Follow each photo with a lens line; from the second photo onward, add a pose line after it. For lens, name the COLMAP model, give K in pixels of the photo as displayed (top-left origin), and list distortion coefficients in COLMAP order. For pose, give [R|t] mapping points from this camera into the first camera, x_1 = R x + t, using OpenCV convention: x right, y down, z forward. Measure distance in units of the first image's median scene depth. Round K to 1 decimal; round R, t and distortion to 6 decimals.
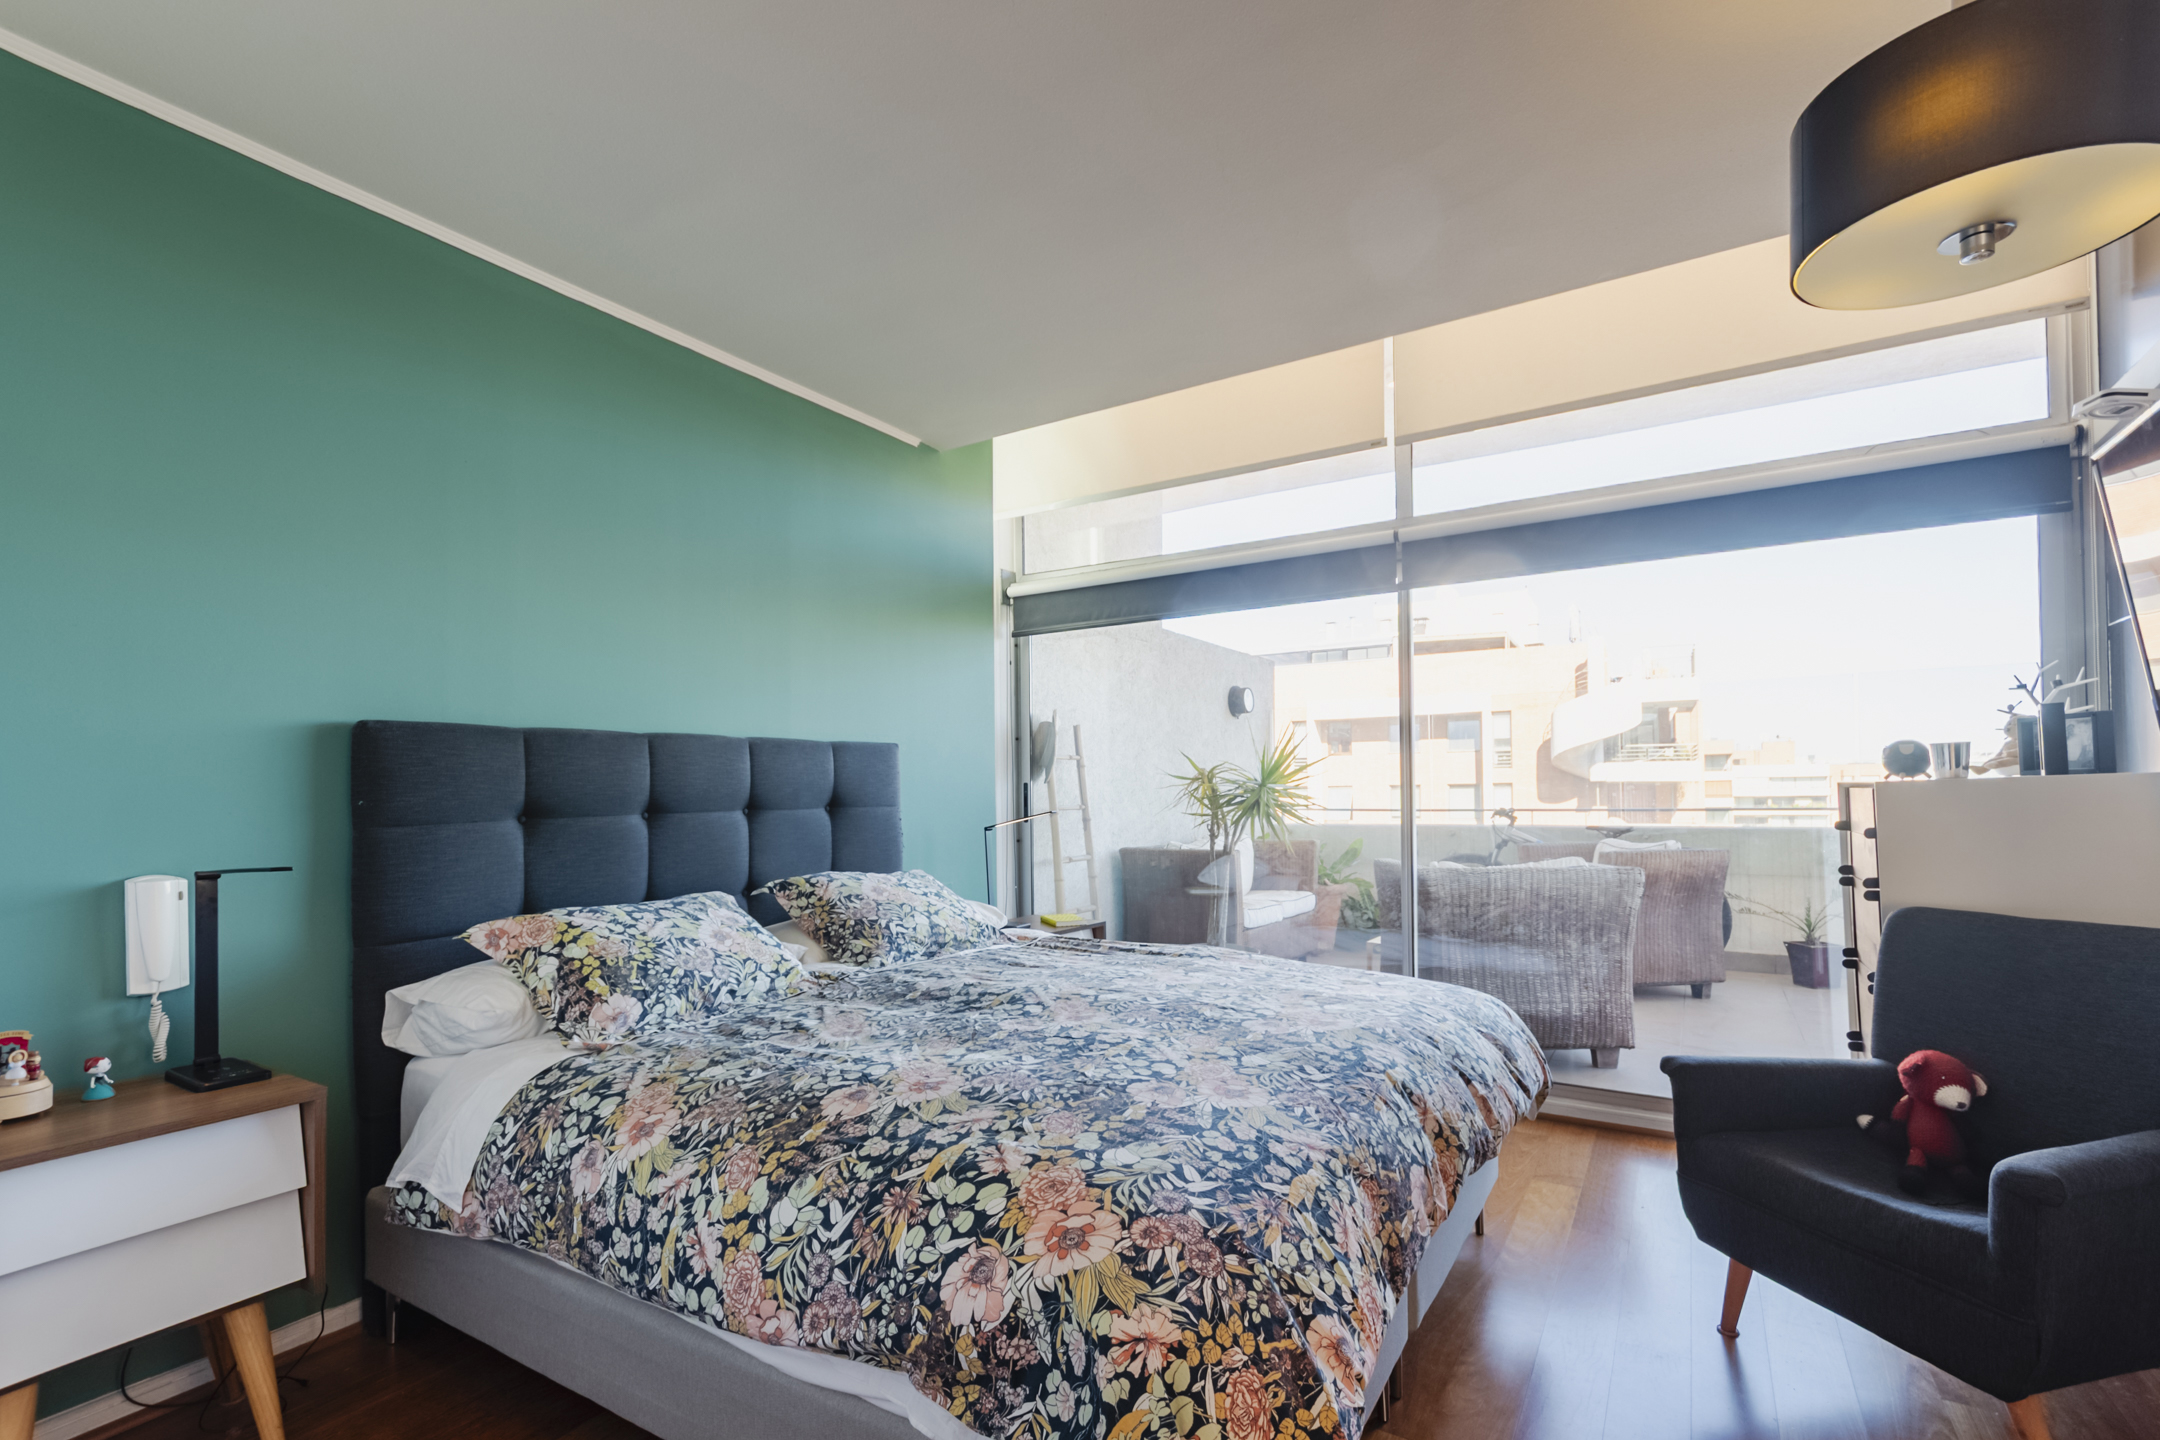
lens RADIAL K [[965.2, 0, 1080.9], [0, 965.2, 783.7], [0, 0, 1]] dist [0.003652, 0.000064]
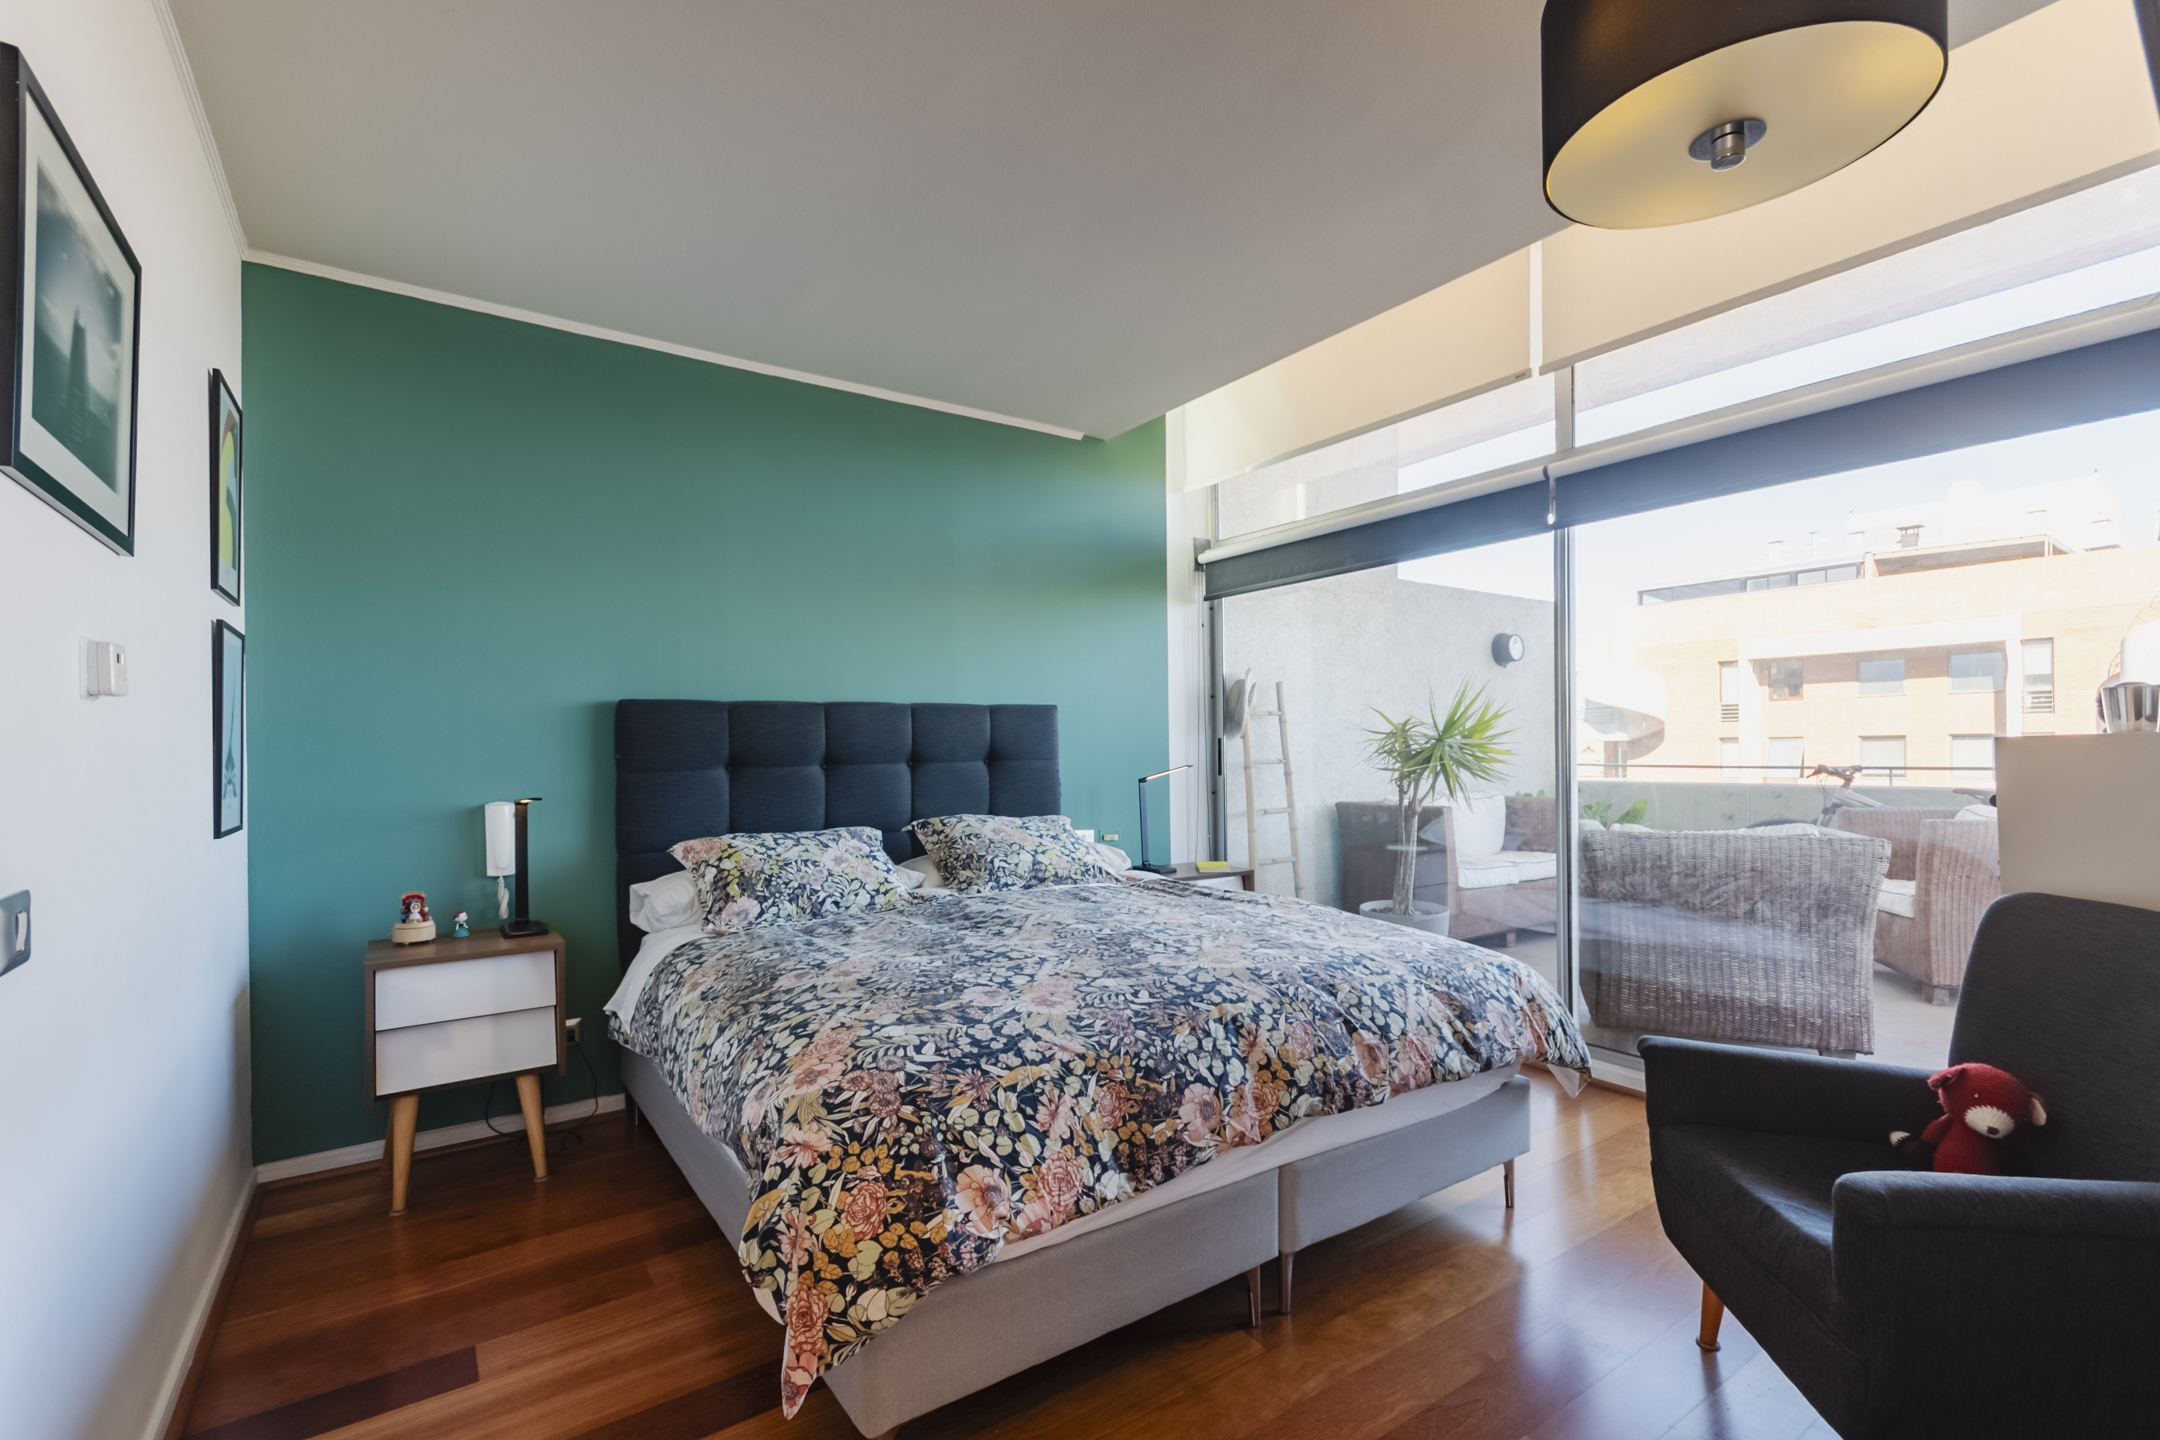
lens RADIAL K [[956.6, 0, 1080.1], [0, 956.6, 757.1], [0, 0, 1]] dist [-0.000976, 0.000380]
pose [[0.916784, 0.004137, -0.399361, 0.485135], [0.004541, 0.999774, 0.020782, -0.006152], [0.399357, -0.020866, 0.916558, -0.047218]]
